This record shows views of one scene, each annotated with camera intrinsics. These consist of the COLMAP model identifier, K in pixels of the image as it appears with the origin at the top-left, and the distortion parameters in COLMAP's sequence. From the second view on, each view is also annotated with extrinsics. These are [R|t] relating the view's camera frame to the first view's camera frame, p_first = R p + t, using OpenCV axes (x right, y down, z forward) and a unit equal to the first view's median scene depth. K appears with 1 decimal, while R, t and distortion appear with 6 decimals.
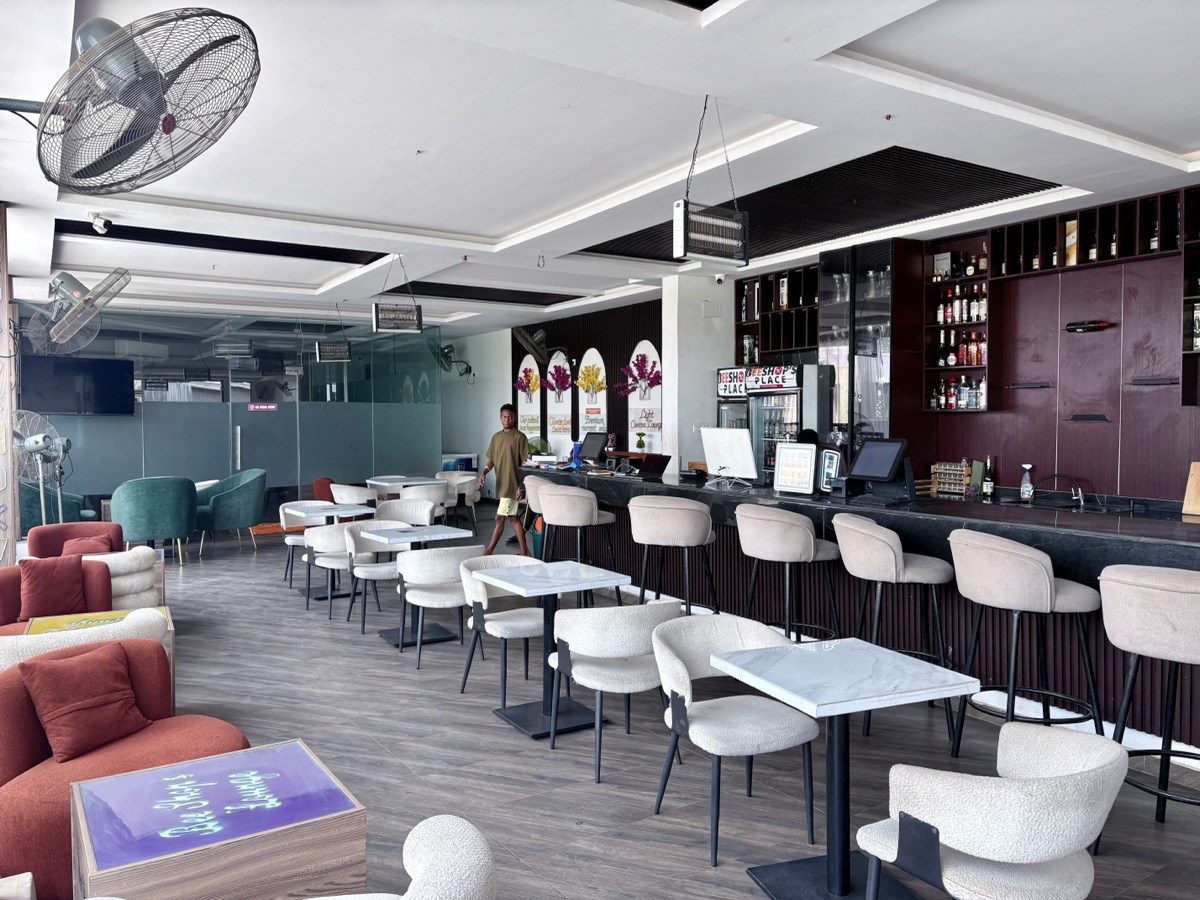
lens RADIAL K [[909.2, 0, 599.3], [0, 909.2, 420.9], [0, 0, 1]] dist [0.001044, -0.158918]
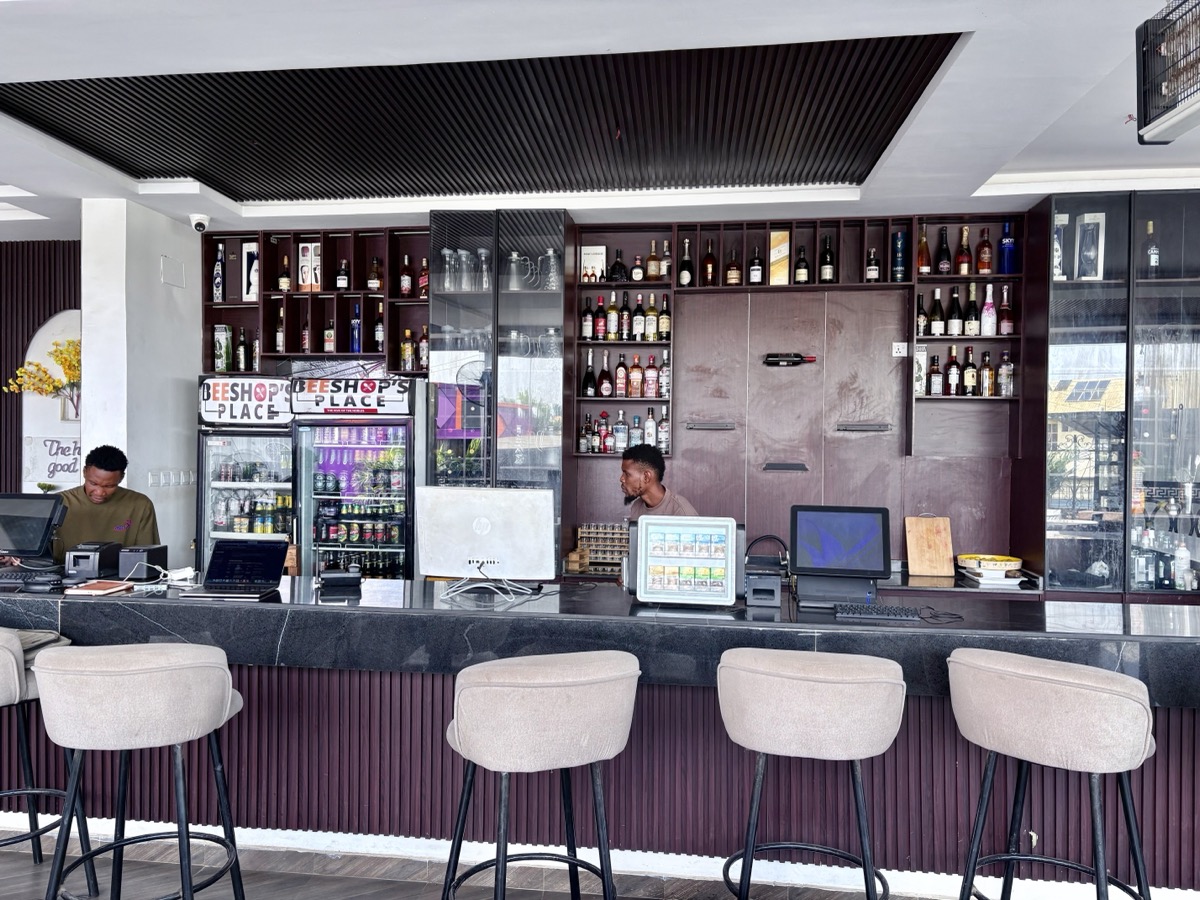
lens RADIAL K [[897.5, 0, 600.0], [0, 897.5, 450.0], [0, 0, 1]] dist [0.046160, -0.047280]
pose [[0.616625, 0.013767, 0.787136, -0.208533], [-0.011479, 0.999898, -0.008496, -0.009230], [-0.787173, -0.003796, 0.616720, 0.542335]]
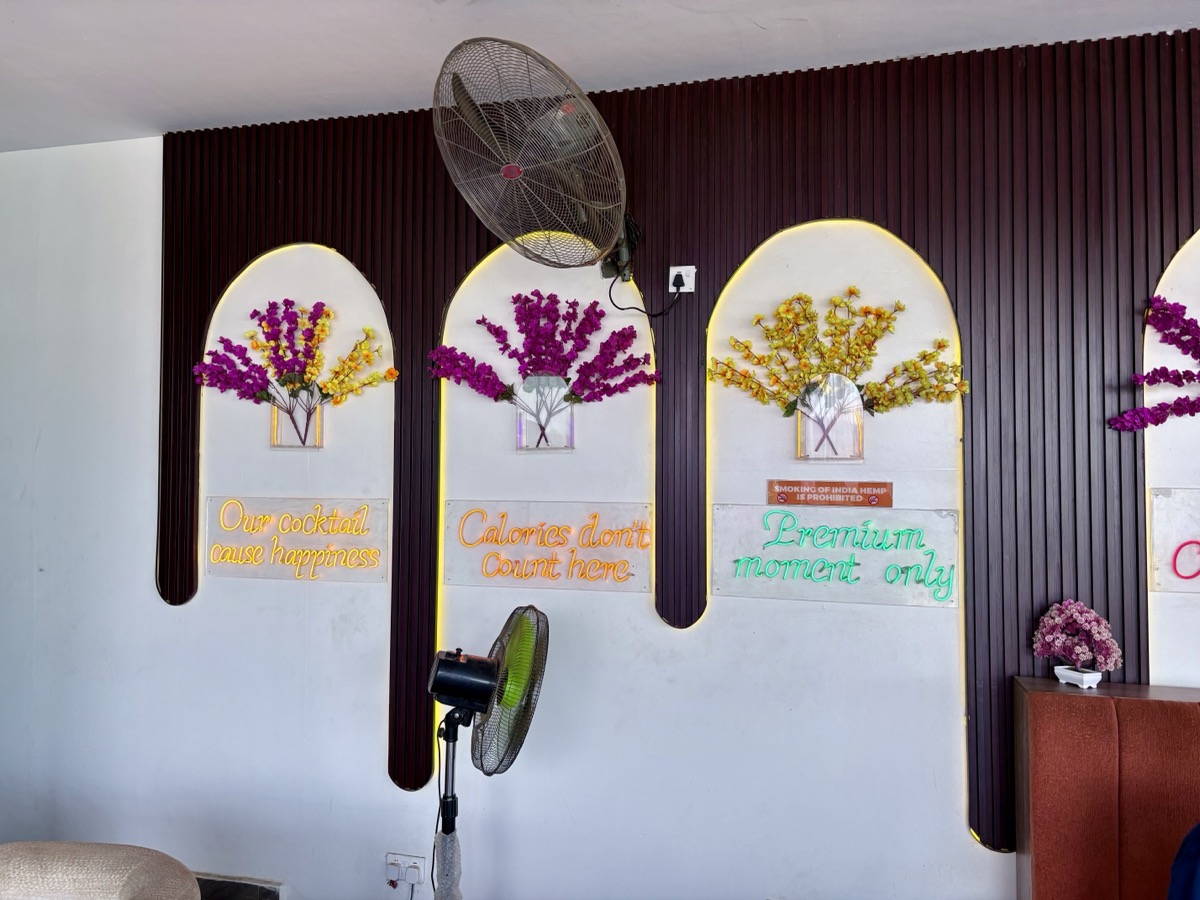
lens RADIAL K [[897.5, 0, 600.0], [0, 897.5, 450.0], [0, 0, 1]] dist [0.046160, -0.047280]
pose [[0.730572, 0.038898, 0.681727, -0.347386], [-0.011002, 0.998917, -0.045206, -0.017163], [-0.682747, 0.025526, 0.730209, 1.473134]]
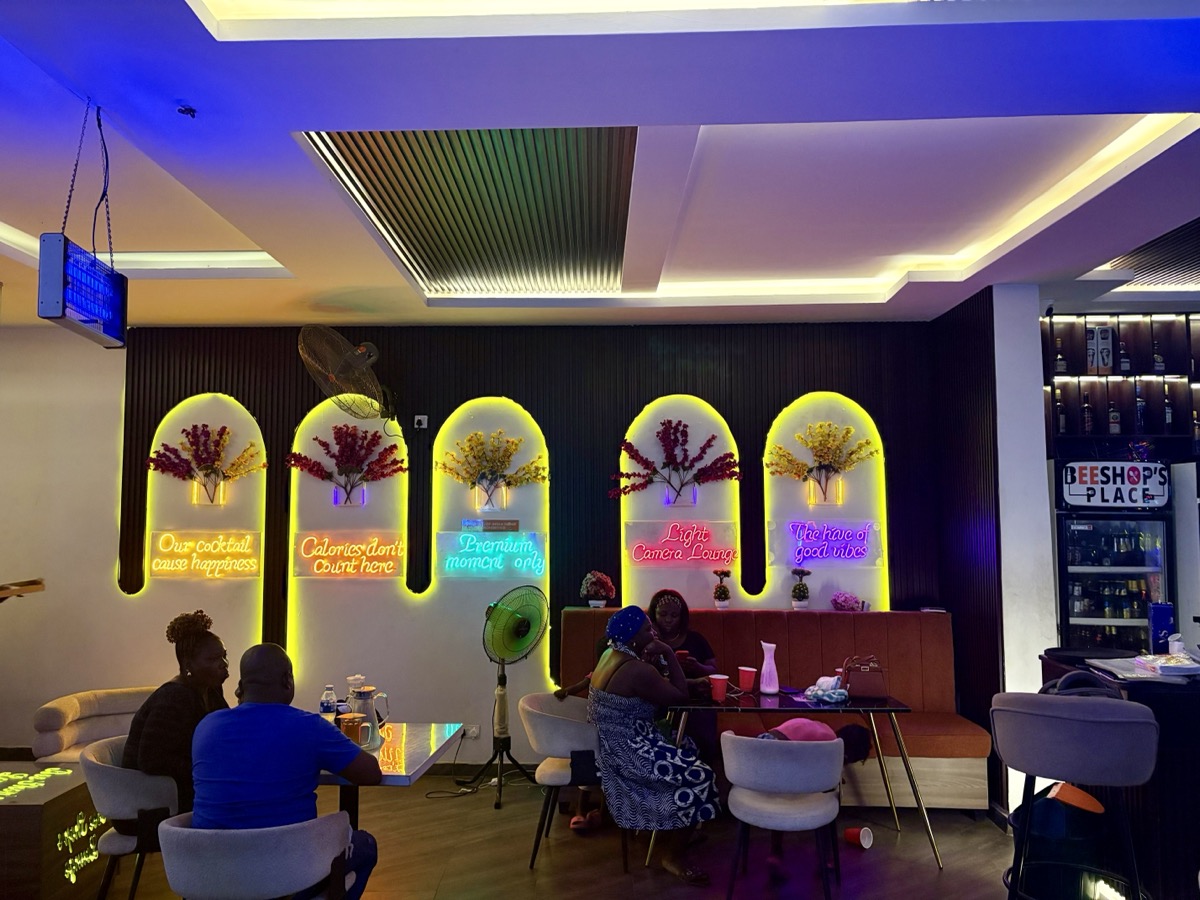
lens RADIAL K [[897.5, 0, 600.0], [0, 897.5, 450.0], [0, 0, 1]] dist [0.046160, -0.047280]
pose [[0.553474, 0.073671, 0.829602, -0.642568], [-0.001281, 0.996154, -0.087607, -0.014595], [-0.832865, 0.047425, 0.551440, 1.147115]]
